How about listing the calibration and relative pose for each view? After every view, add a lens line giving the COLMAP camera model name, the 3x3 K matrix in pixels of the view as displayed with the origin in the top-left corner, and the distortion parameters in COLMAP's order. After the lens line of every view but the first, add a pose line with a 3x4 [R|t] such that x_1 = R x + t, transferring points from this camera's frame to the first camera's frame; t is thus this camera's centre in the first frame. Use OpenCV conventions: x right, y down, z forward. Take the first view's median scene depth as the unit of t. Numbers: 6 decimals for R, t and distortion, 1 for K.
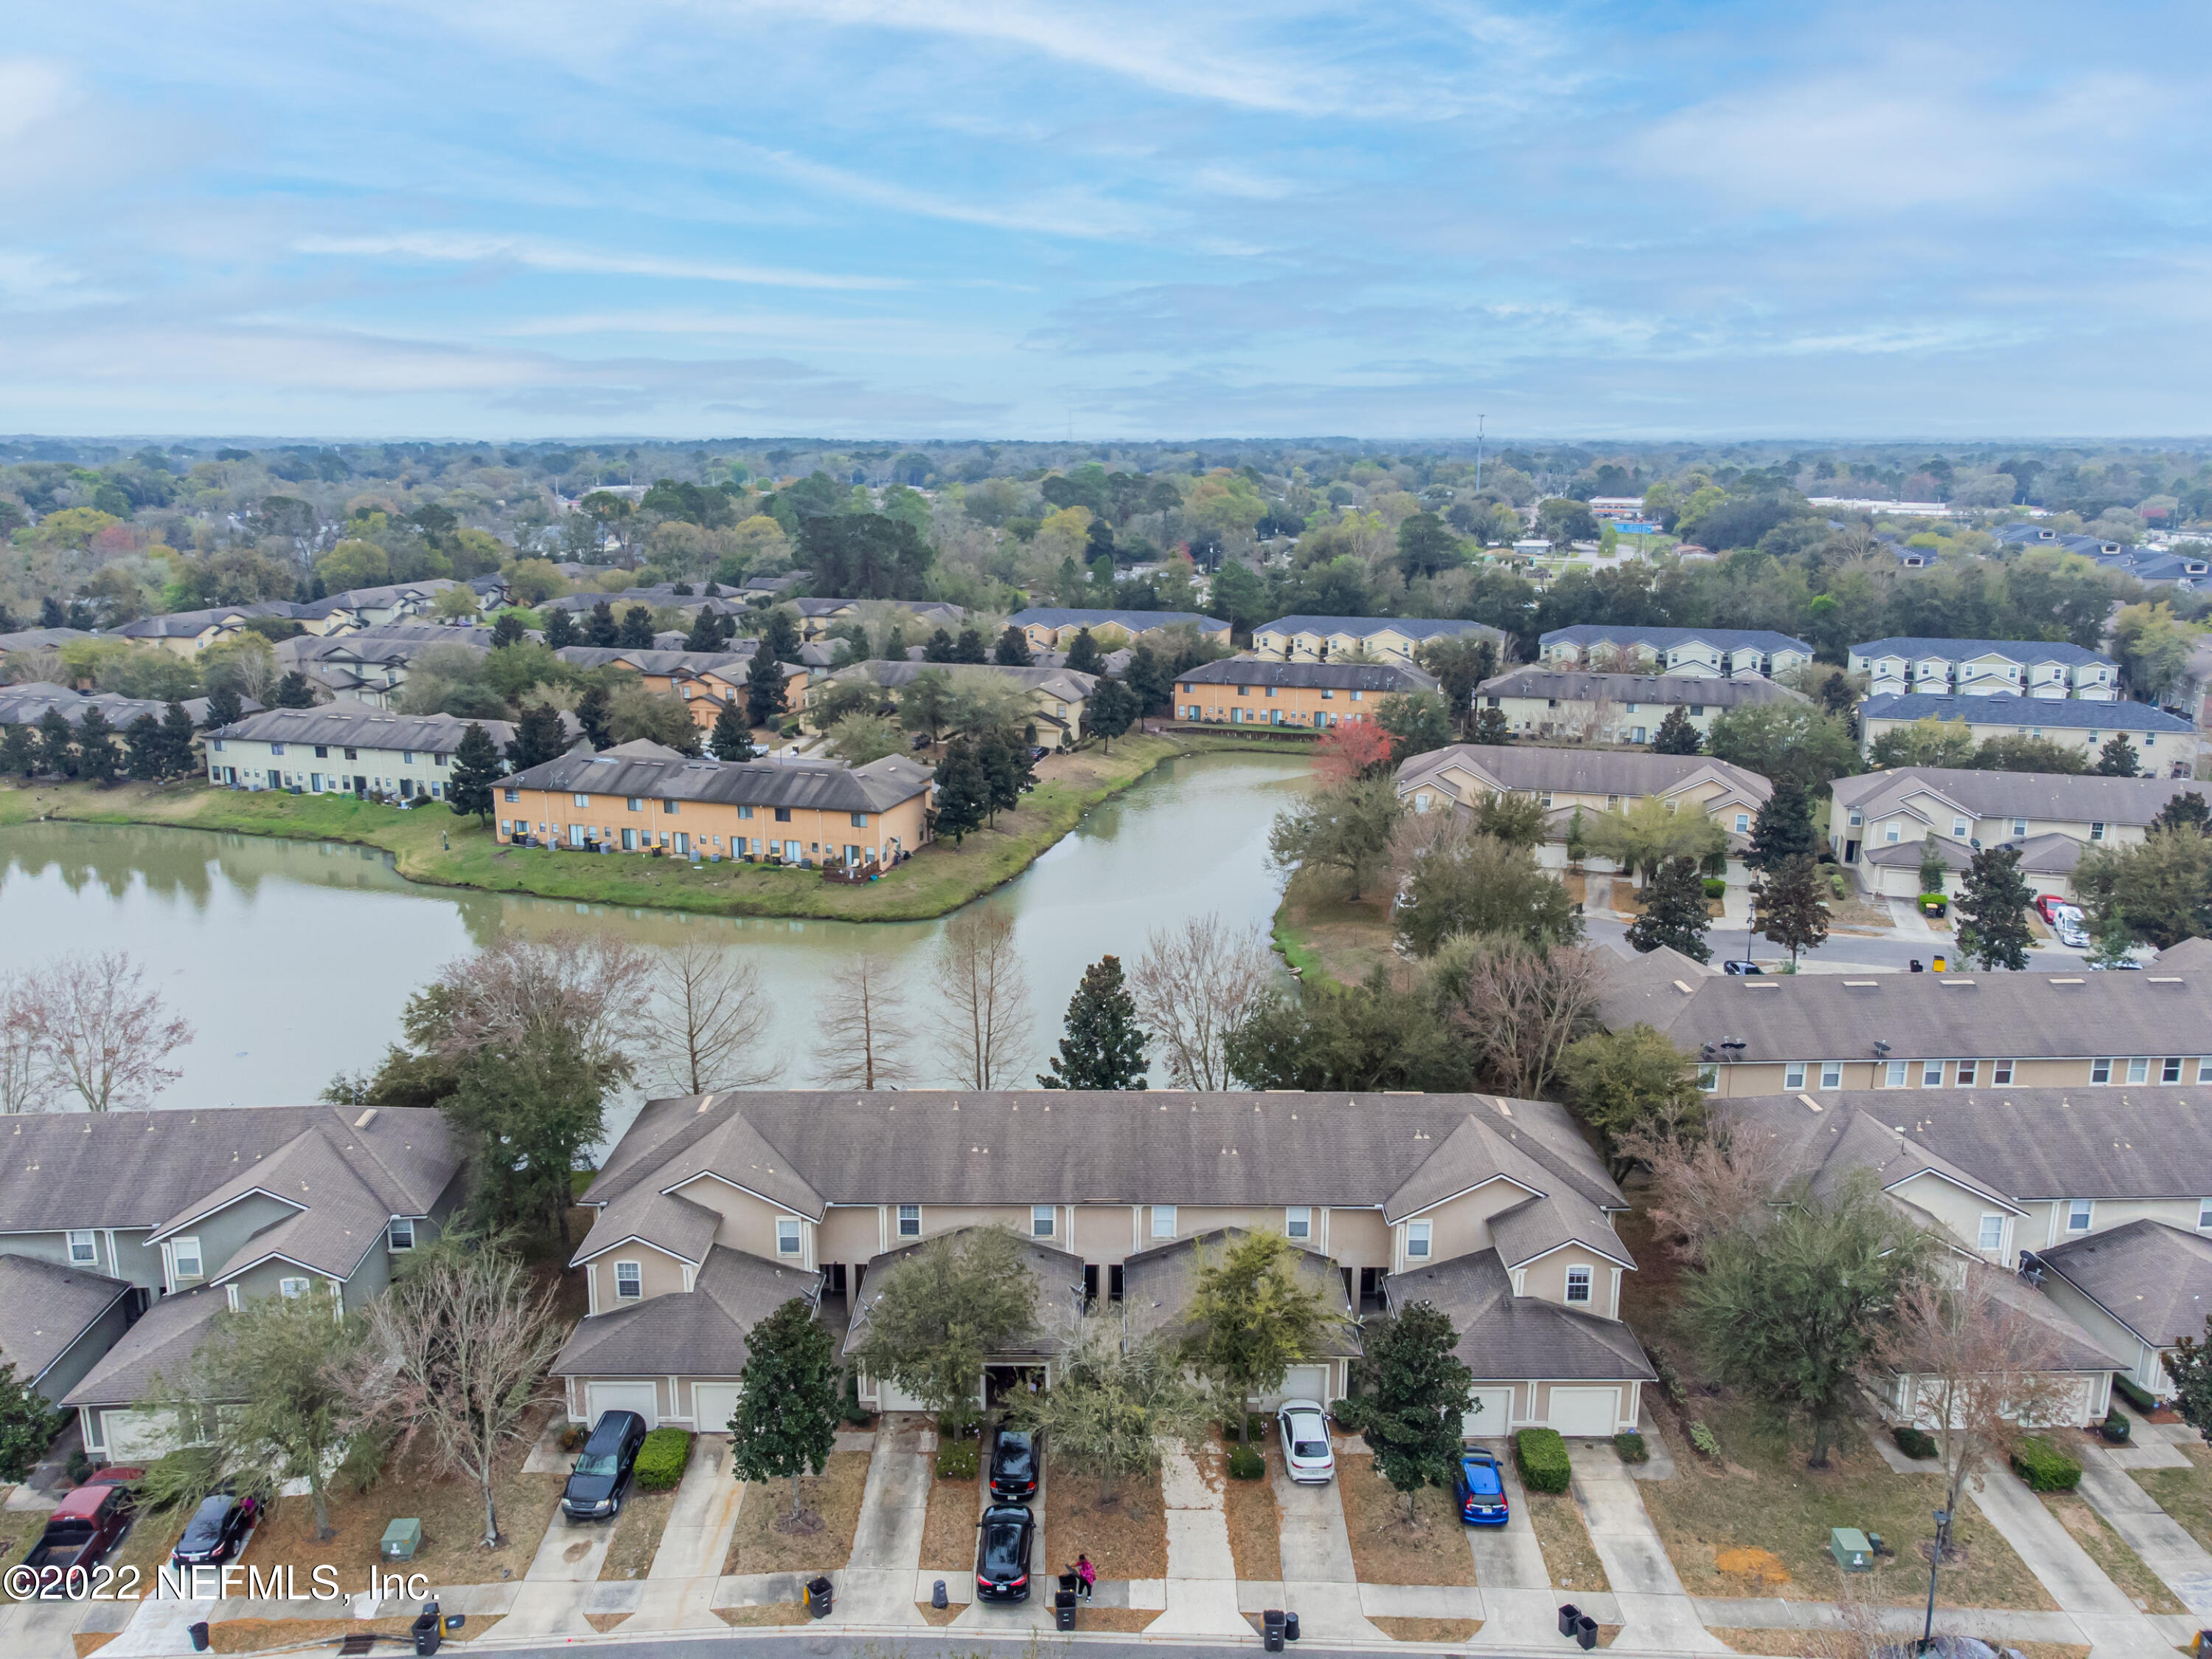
lens RADIAL K [[1634.9, 0, 1106.0], [0, 1634.9, 829.5], [0, 0, 1]] dist [0.031409, -0.009275]
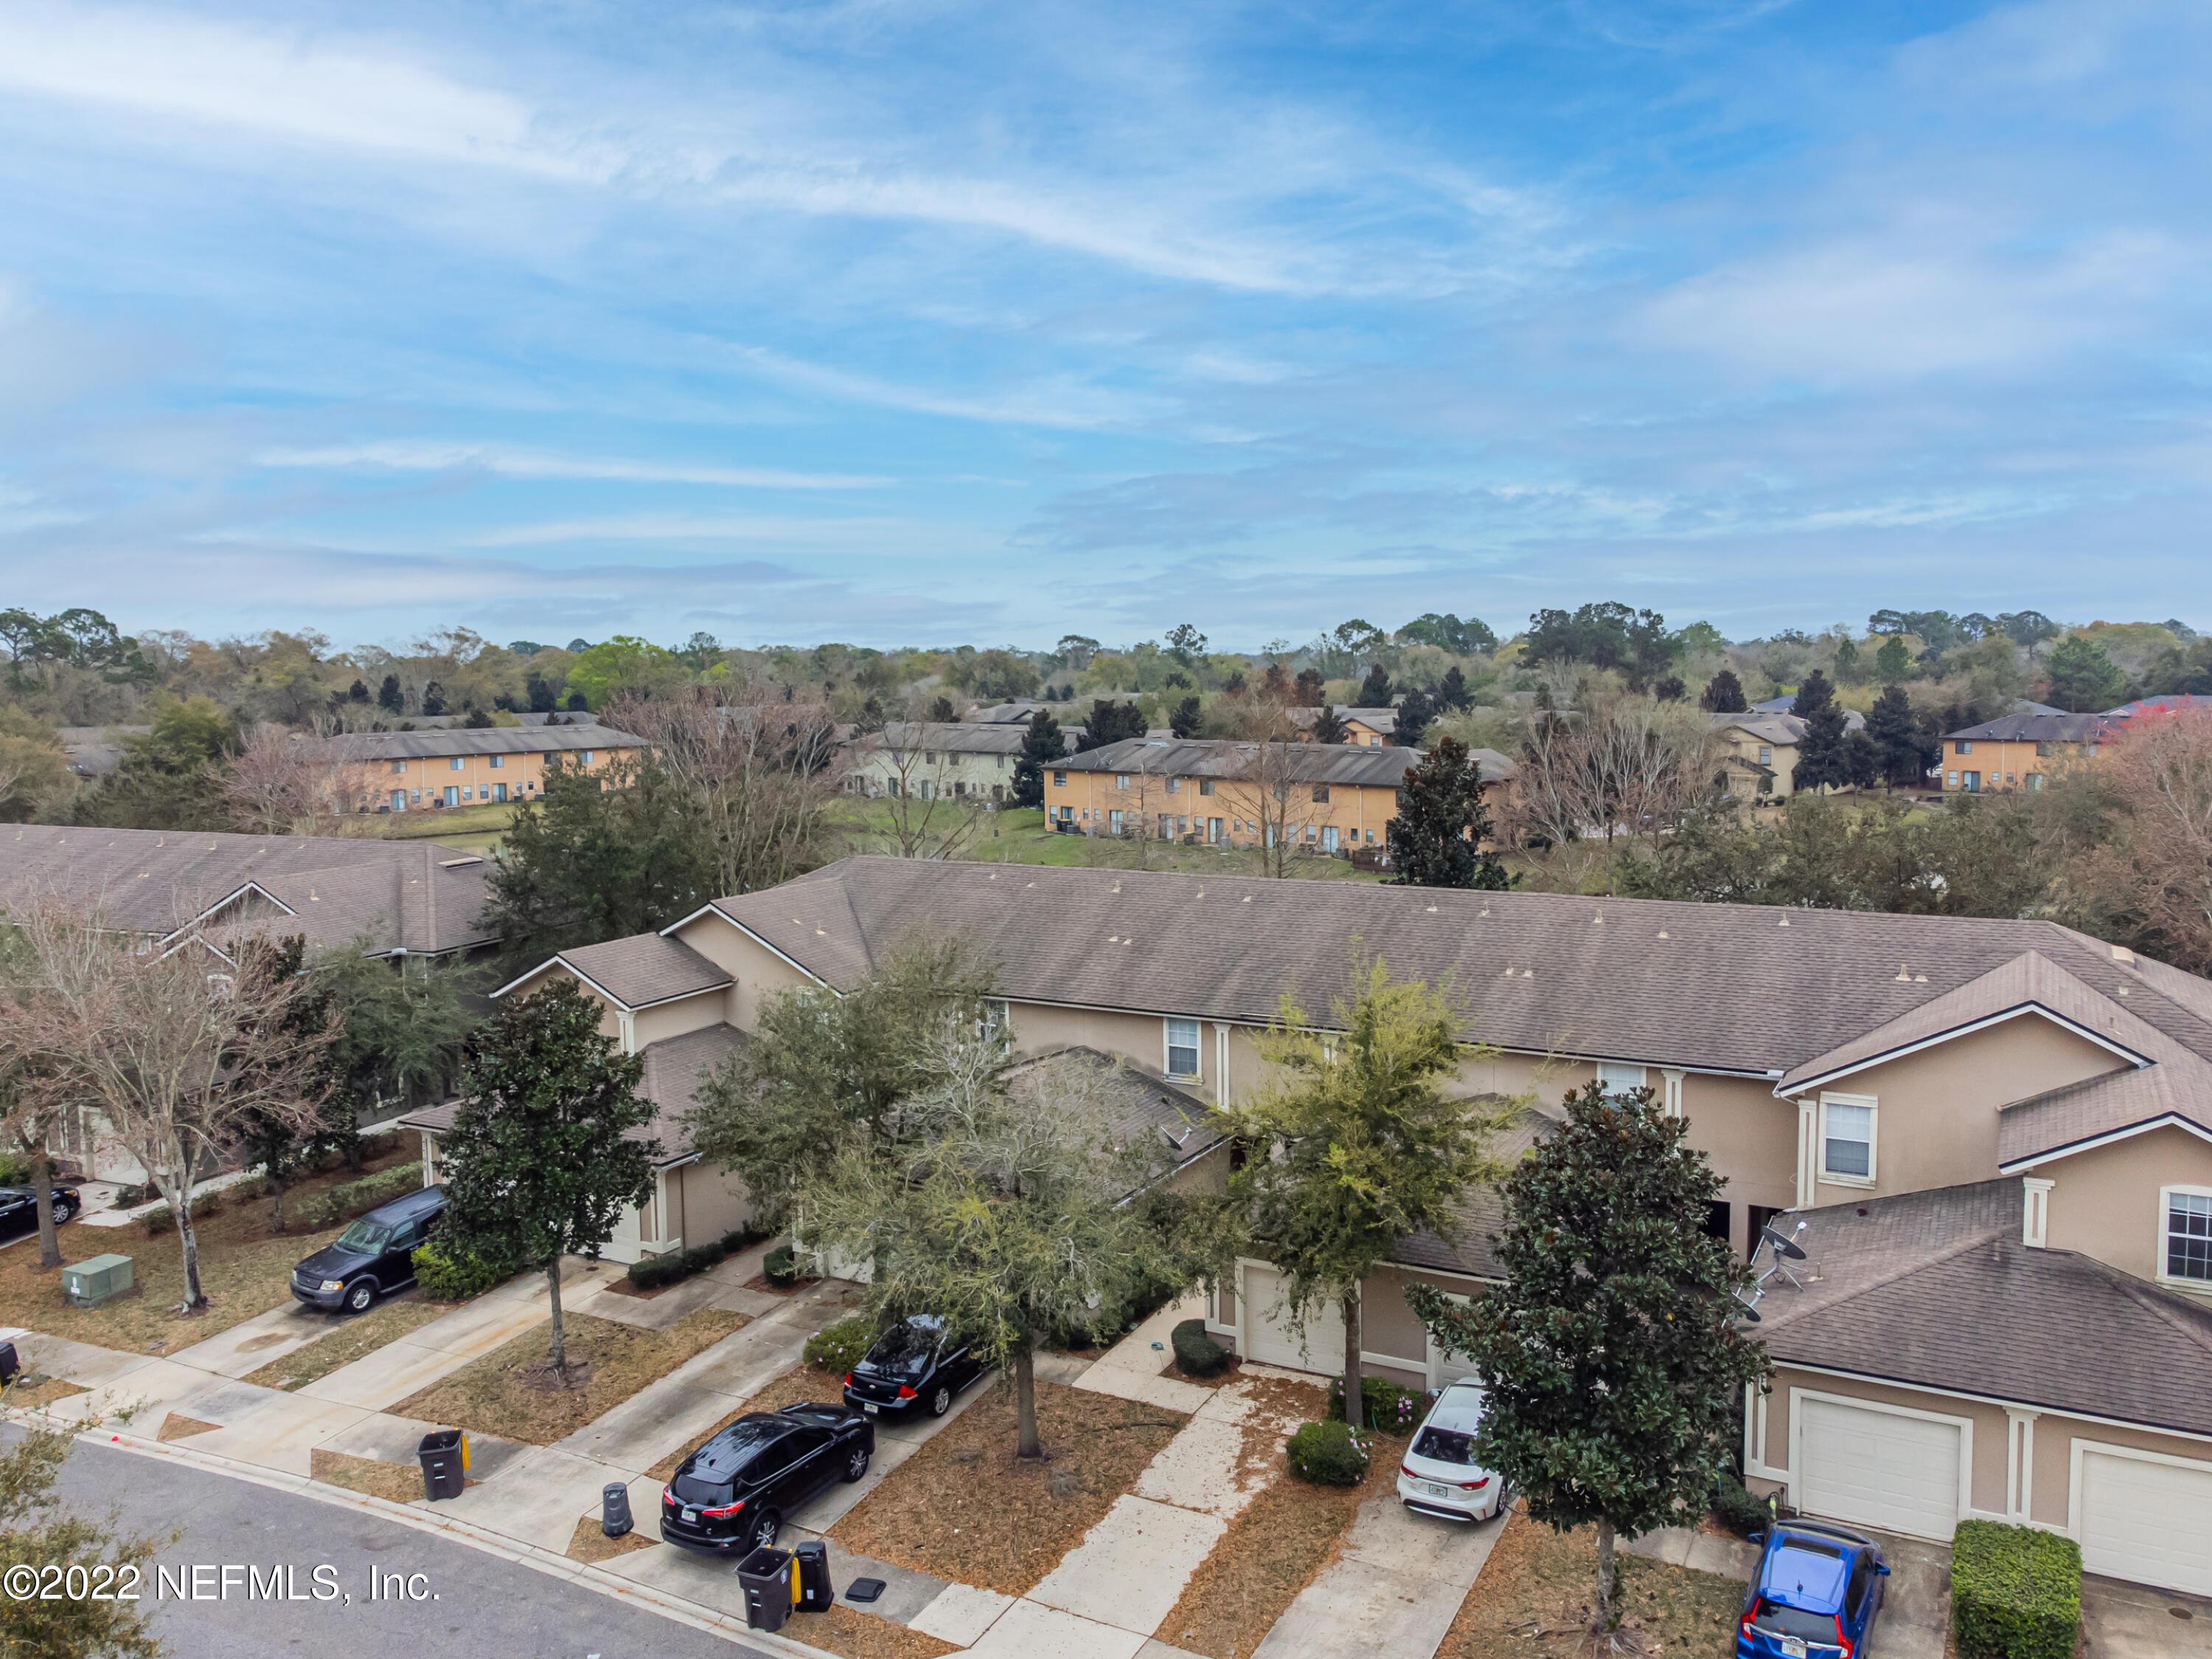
lens RADIAL K [[1705.6, 0, 1103.6], [0, 1705.6, 794.7], [0, 0, 1]] dist [0.001592, 0.040078]
pose [[0.887316, 0.028849, -0.460258, 0.224970], [-0.091868, 0.989095, -0.115112, 0.227120], [0.451918, 0.144424, 0.880291, 0.439220]]
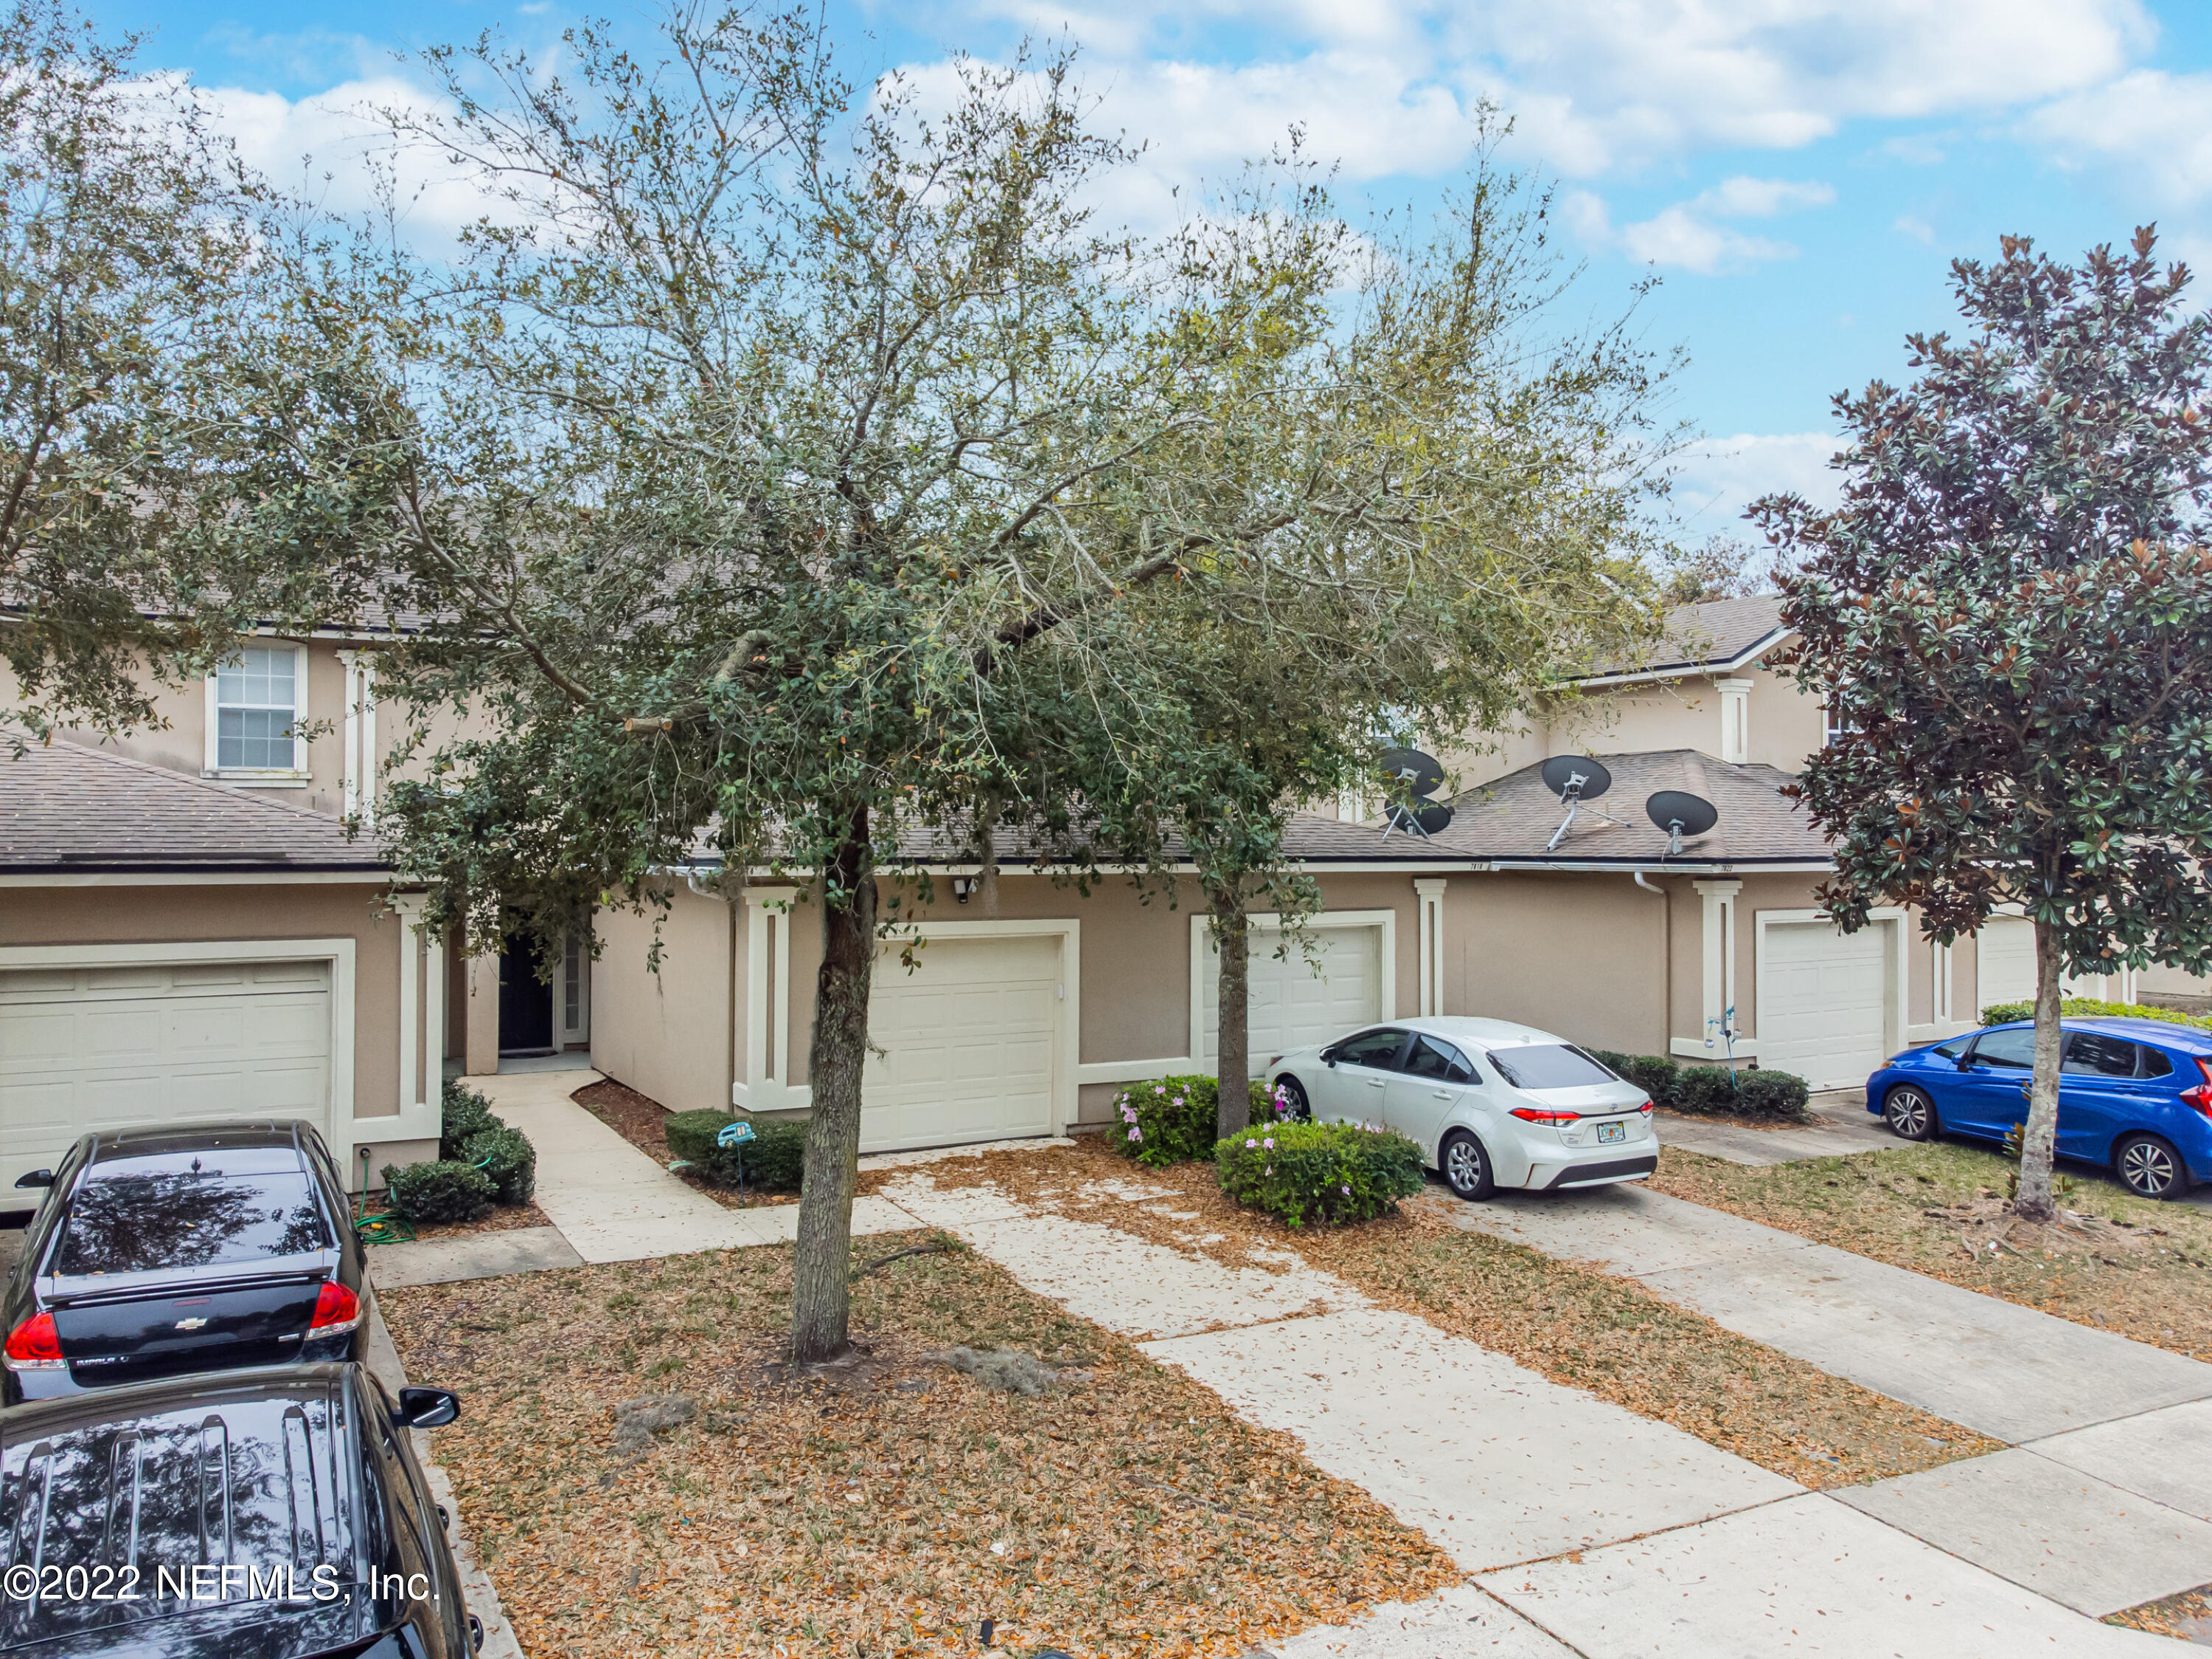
lens RADIAL K [[1691.4, 0, 1125.0], [0, 1691.4, 739.2], [0, 0, 1]] dist [0.021271, -0.006275]
pose [[0.871359, 0.032718, 0.489554, -0.052607], [0.098475, 0.965809, -0.239823, 0.337627], [-0.480662, 0.257180, 0.838345, 0.704603]]
